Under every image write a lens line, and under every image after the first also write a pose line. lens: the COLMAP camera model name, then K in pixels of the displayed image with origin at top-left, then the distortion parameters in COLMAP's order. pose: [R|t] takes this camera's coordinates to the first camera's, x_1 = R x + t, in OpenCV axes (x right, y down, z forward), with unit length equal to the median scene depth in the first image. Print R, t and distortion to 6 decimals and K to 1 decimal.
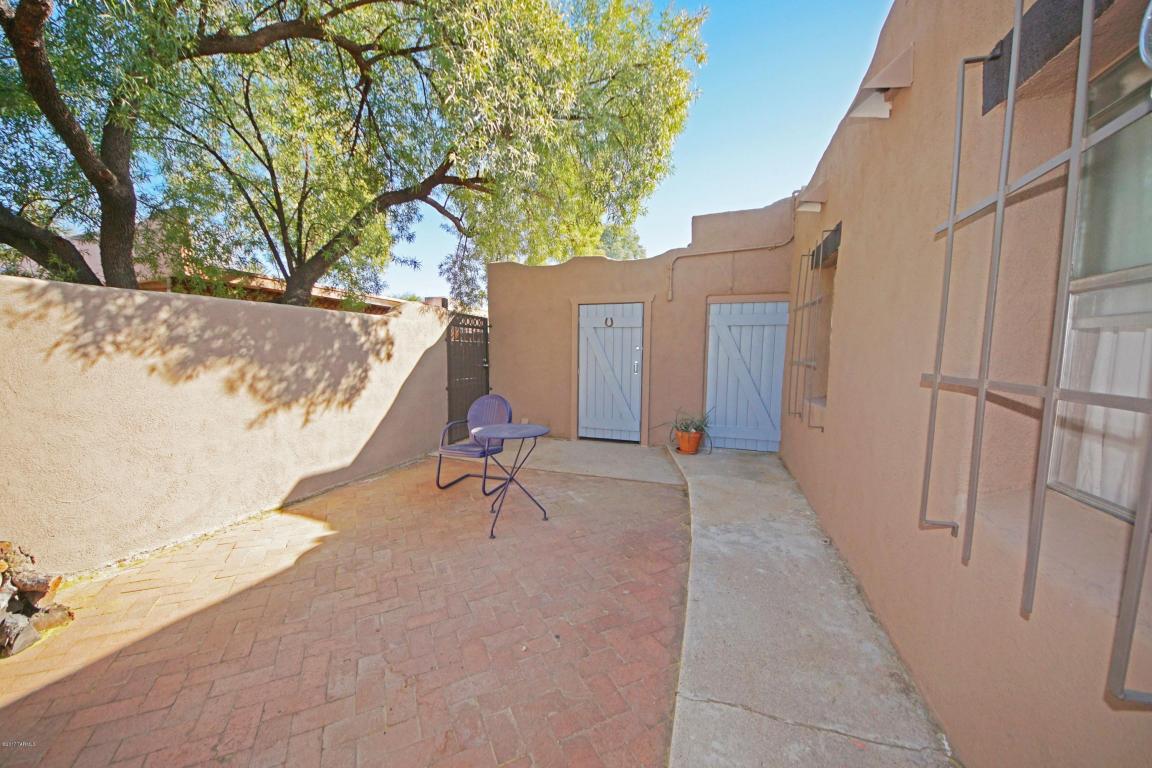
lens RADIAL K [[411.0, 0, 573.3], [0, 411.0, 384.8], [0, 0, 1]] dist [-0.013790, -0.000633]
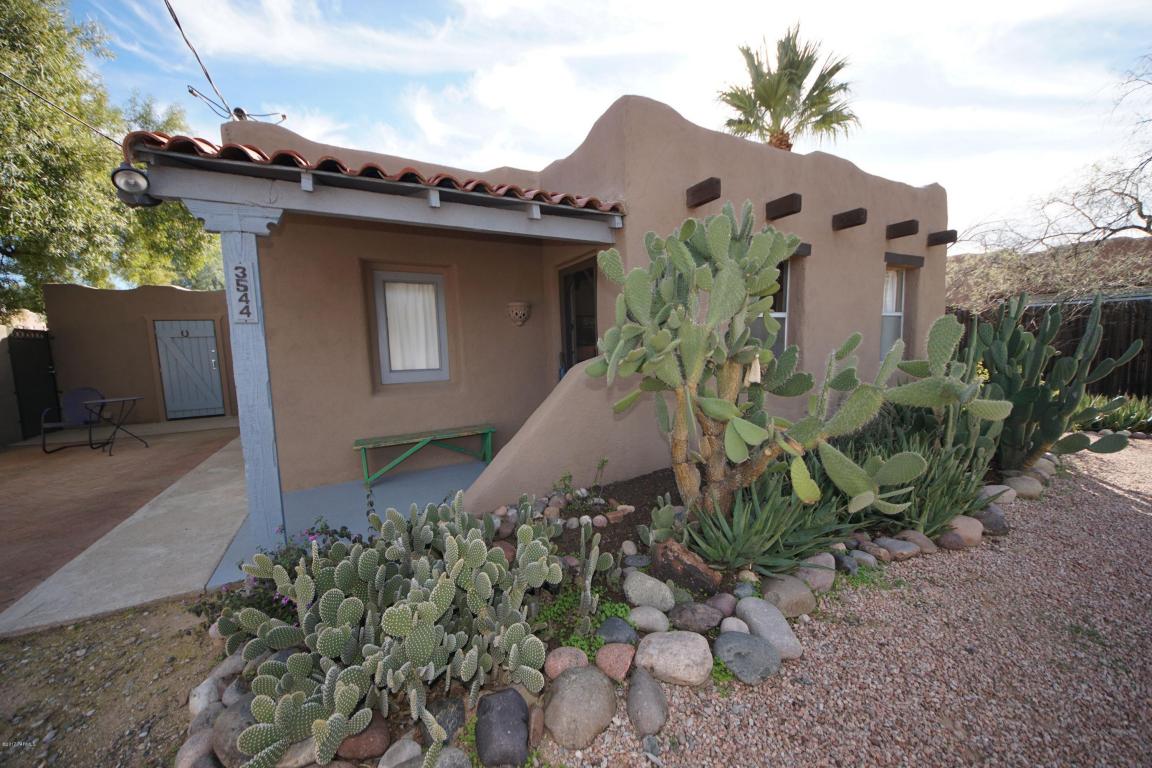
lens RADIAL K [[411.0, 0, 566.7], [0, 411.0, 387.4], [0, 0, 1]] dist [-0.013790, -0.000633]
pose [[0.688890, -0.106831, 0.716950, -0.030055], [0.098017, 0.993725, 0.053892, 0.086522], [-0.718209, 0.033148, 0.695038, -0.922990]]
